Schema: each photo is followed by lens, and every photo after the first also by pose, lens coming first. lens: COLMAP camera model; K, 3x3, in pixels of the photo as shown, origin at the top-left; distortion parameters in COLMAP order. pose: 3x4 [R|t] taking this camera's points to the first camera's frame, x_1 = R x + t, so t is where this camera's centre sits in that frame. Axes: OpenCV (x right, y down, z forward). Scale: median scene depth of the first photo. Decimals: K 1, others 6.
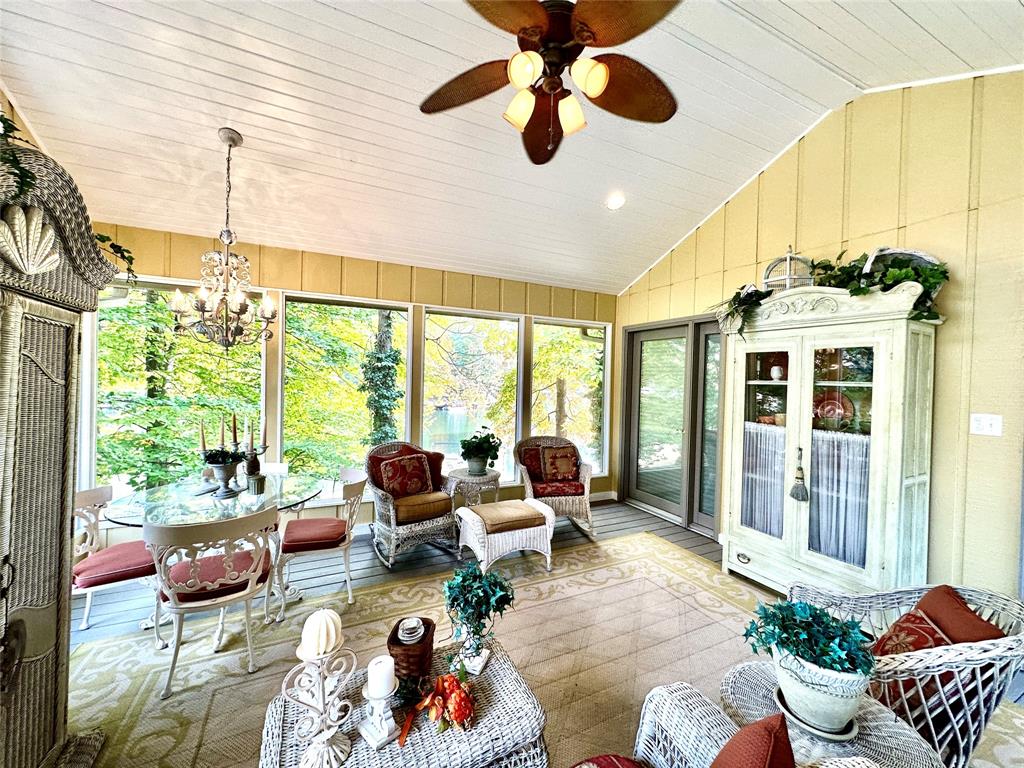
lens RADIAL K [[409.8, 0, 513.9], [0, 409.8, 381.4], [0, 0, 1]] dist [-0.000981, 0.000099]
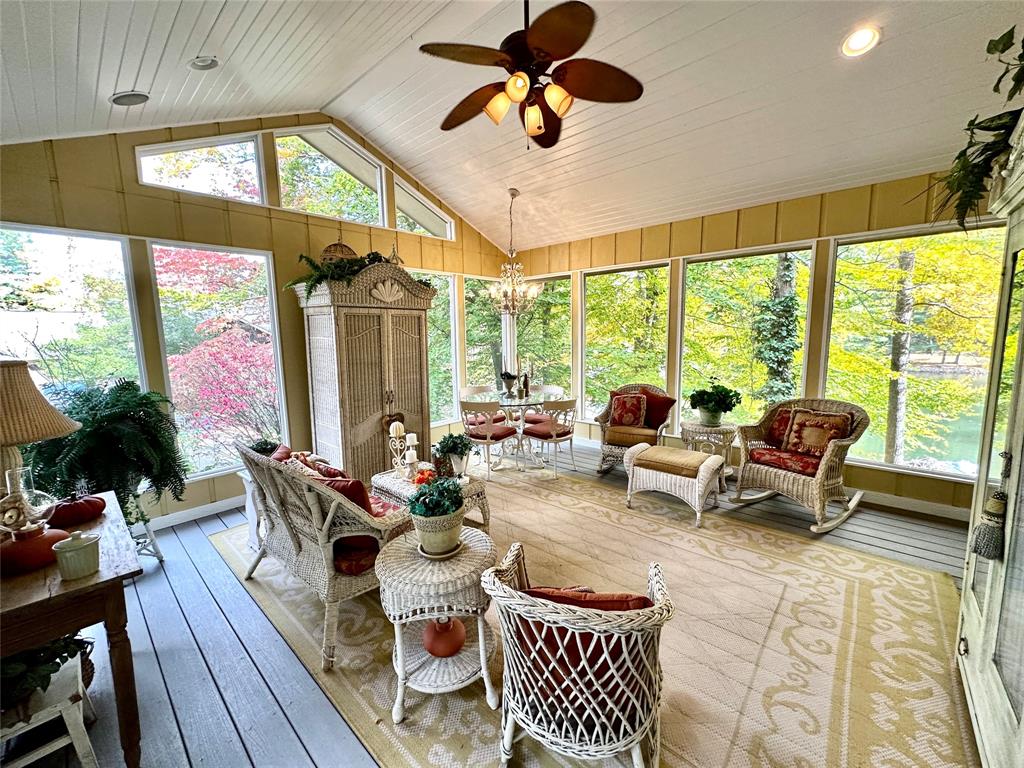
lens RADIAL K [[409.8, 0, 512.1], [0, 409.8, 382.4], [0, 0, 1]] dist [-0.000981, 0.000099]
pose [[0.363391, 0.085912, -0.927667, 0.661713], [0.021277, 0.994714, 0.100456, 0.016626], [0.931394, -0.056243, 0.359642, 0.223853]]
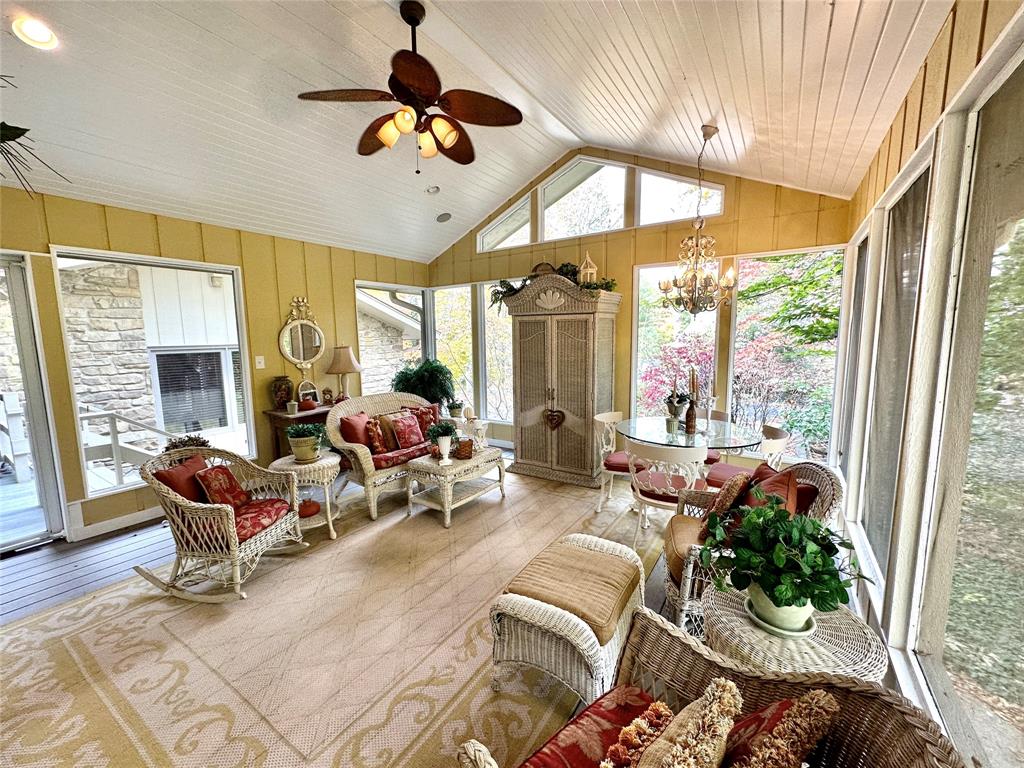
lens RADIAL K [[409.8, 0, 512.5], [0, 409.8, 383.4], [0, 0, 1]] dist [-0.000981, 0.000099]
pose [[-0.862698, 0.045746, -0.503646, 0.255182], [-0.010953, 0.993977, 0.109044, -0.003949], [0.505600, 0.099589, -0.857001, 1.258272]]
